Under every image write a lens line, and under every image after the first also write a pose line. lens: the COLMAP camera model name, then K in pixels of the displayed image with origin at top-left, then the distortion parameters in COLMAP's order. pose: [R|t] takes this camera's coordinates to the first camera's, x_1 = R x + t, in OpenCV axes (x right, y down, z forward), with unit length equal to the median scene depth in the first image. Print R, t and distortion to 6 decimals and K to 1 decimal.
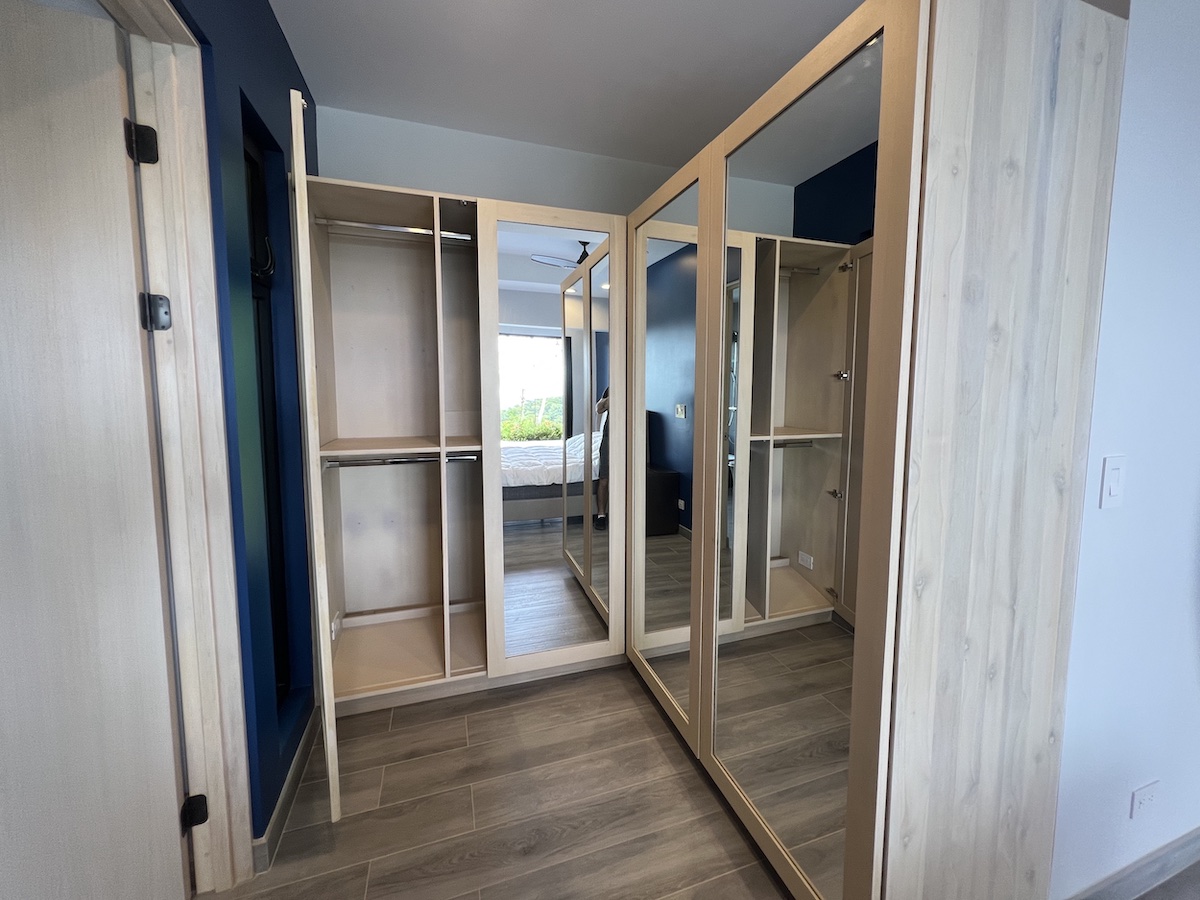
lens RADIAL K [[483.2, 0, 615.9], [0, 483.2, 434.2], [0, 0, 1]] dist [-0.001549, 0.000857]
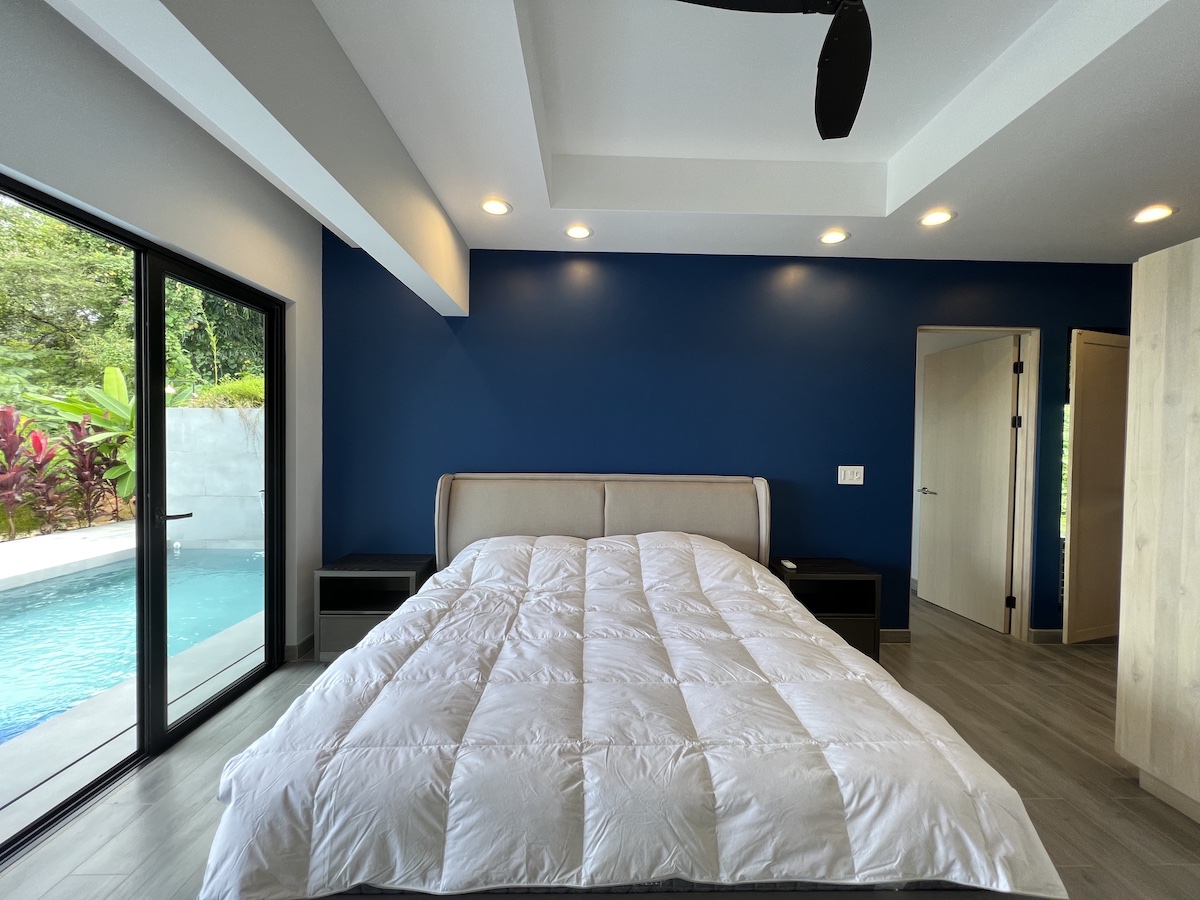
lens RADIAL K [[483.2, 0, 602.3], [0, 483.2, 451.0], [0, 0, 1]] dist [-0.001549, 0.000857]
pose [[-0.320708, 0.008713, -0.947138, 3.129265], [-0.101830, 0.993845, 0.043623, 0.065488], [0.941688, 0.110437, -0.317847, -0.509997]]
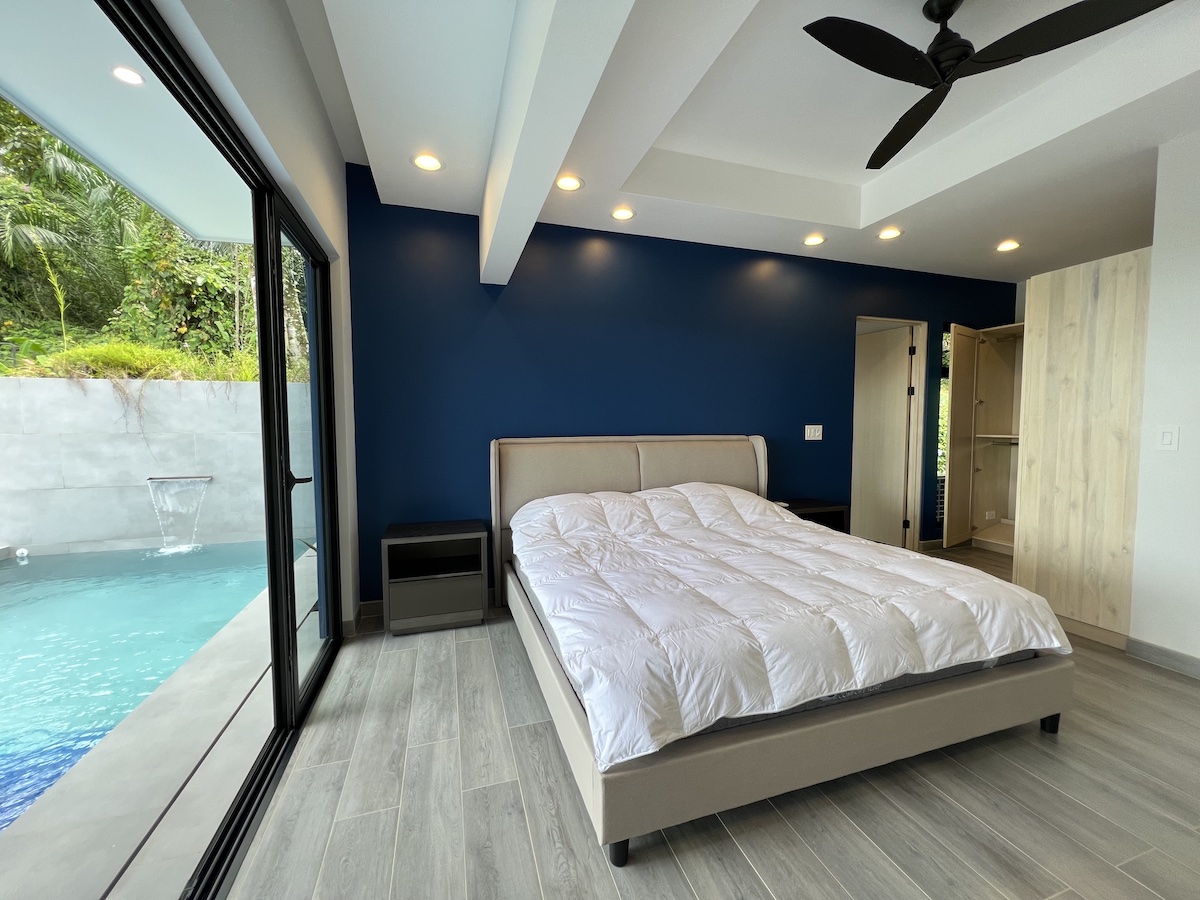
lens RADIAL K [[483.2, 0, 603.6], [0, 483.2, 451.9], [0, 0, 1]] dist [-0.001549, 0.000857]
pose [[-0.029232, 0.052306, -0.998203, 3.682117], [-0.088153, 0.994604, 0.054699, 0.298485], [0.995678, 0.089593, -0.024463, -1.633850]]
